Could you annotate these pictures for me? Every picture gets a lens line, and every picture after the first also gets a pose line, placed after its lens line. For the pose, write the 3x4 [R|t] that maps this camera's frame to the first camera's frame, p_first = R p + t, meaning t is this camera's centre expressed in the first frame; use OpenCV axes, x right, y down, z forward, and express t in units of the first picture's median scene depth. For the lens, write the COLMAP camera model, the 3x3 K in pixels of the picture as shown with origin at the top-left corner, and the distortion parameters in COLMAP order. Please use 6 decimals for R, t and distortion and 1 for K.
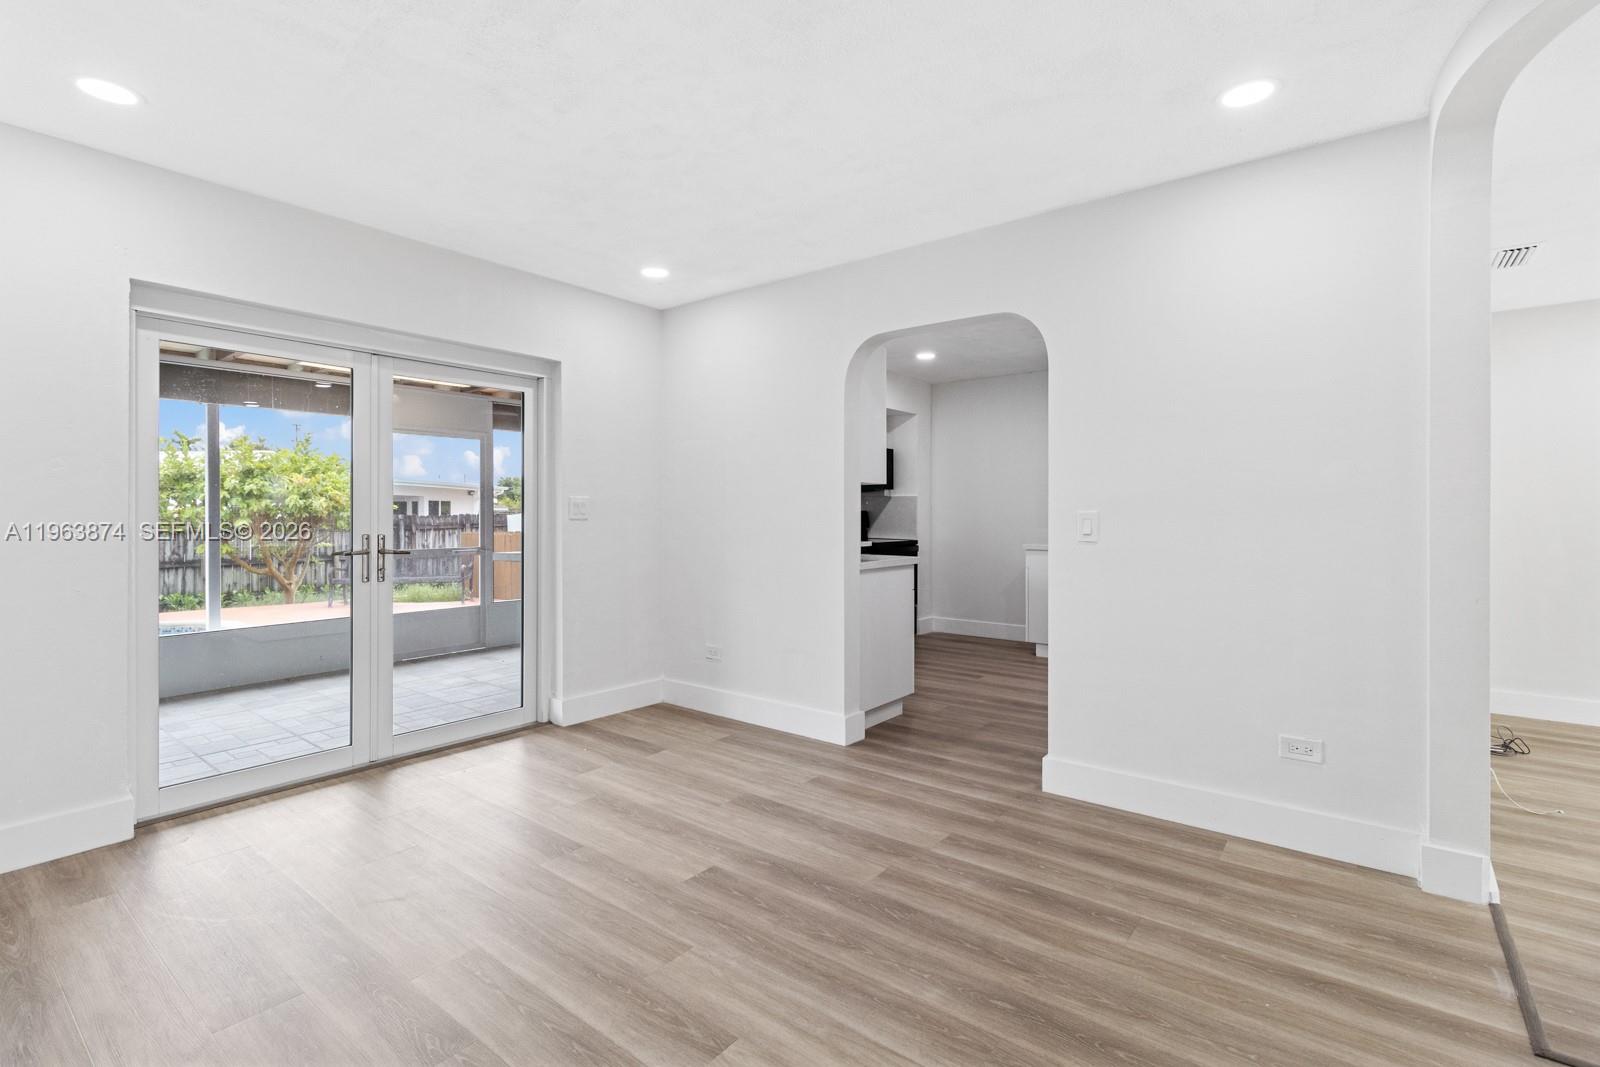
lens RADIAL K [[741.0, 0, 794.4], [0, 741.0, 508.5], [0, 0, 1]] dist [0.002196, -0.000357]
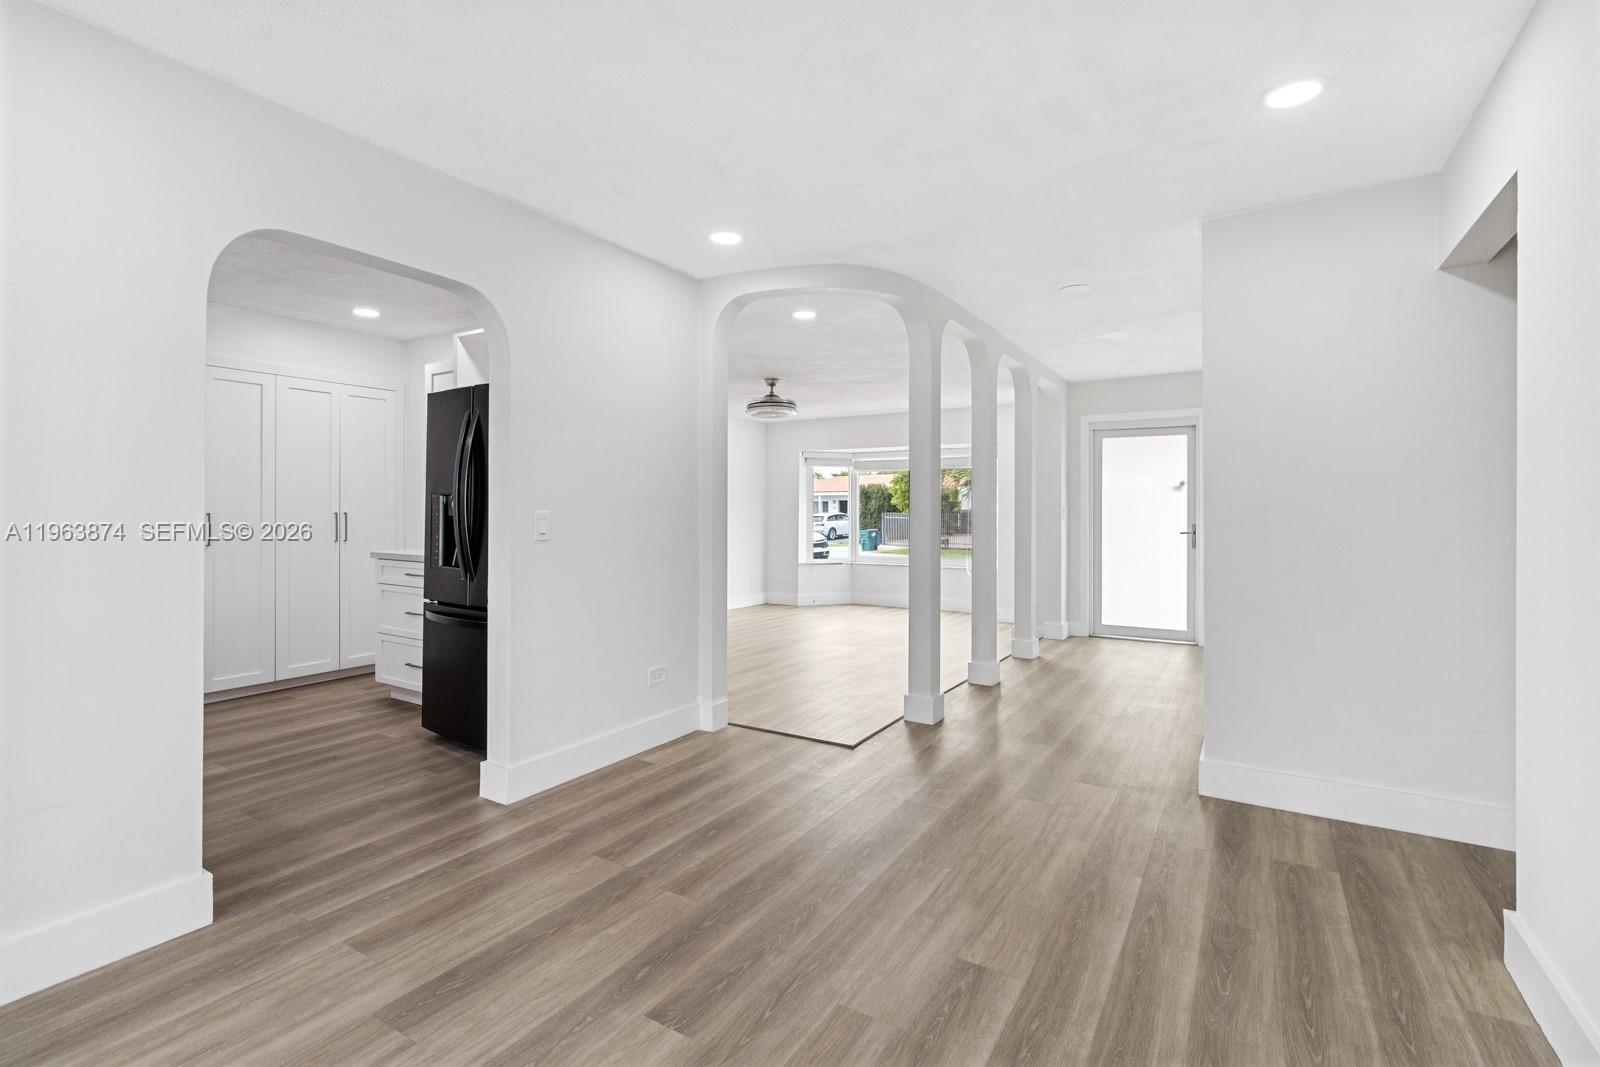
lens RADIAL K [[741.0, 0, 794.4], [0, 741.0, 508.5], [0, 0, 1]] dist [0.002196, -0.000357]
pose [[-0.113450, 0.002802, 0.993540, -0.626264], [-0.010692, 0.999935, -0.004041, 0.000578], [-0.993486, -0.011081, -0.113413, 0.714728]]
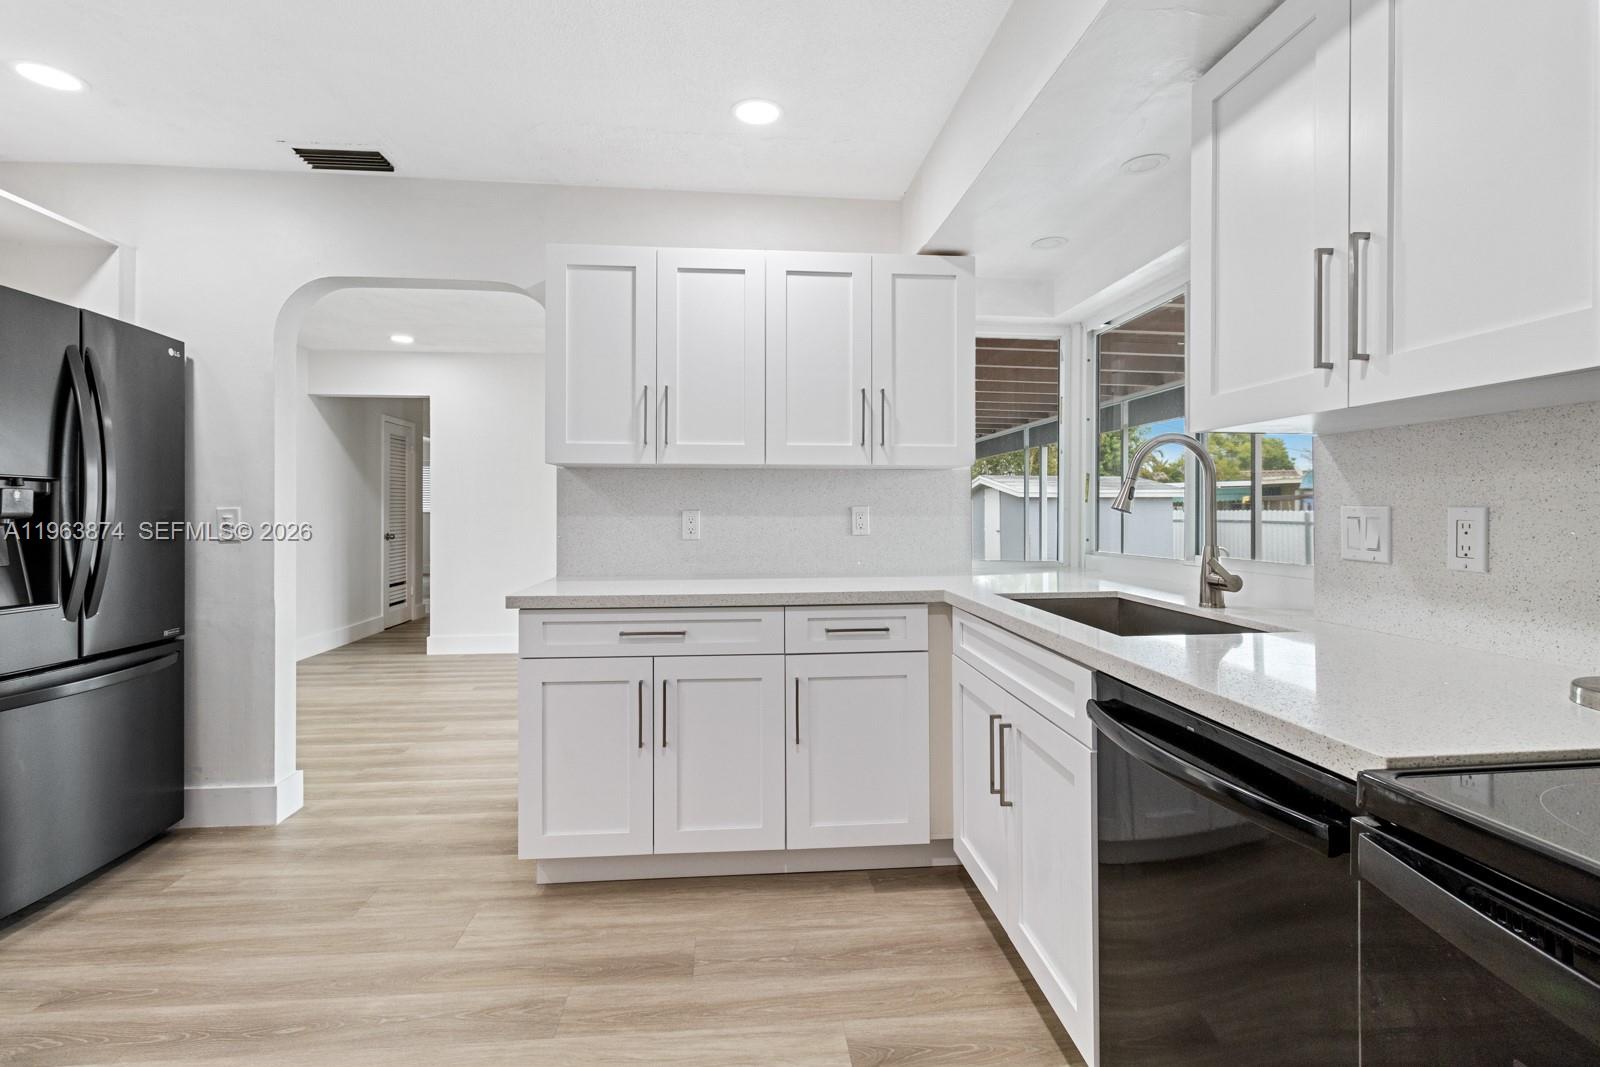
lens RADIAL K [[741.0, 0, 794.4], [0, 741.0, 508.5], [0, 0, 1]] dist [0.002196, -0.000357]
pose [[-0.728174, 0.000608, -0.685392, 0.503662], [0.003778, 0.999988, -0.003127, 0.009788], [0.685382, -0.004867, -0.728168, 2.024458]]
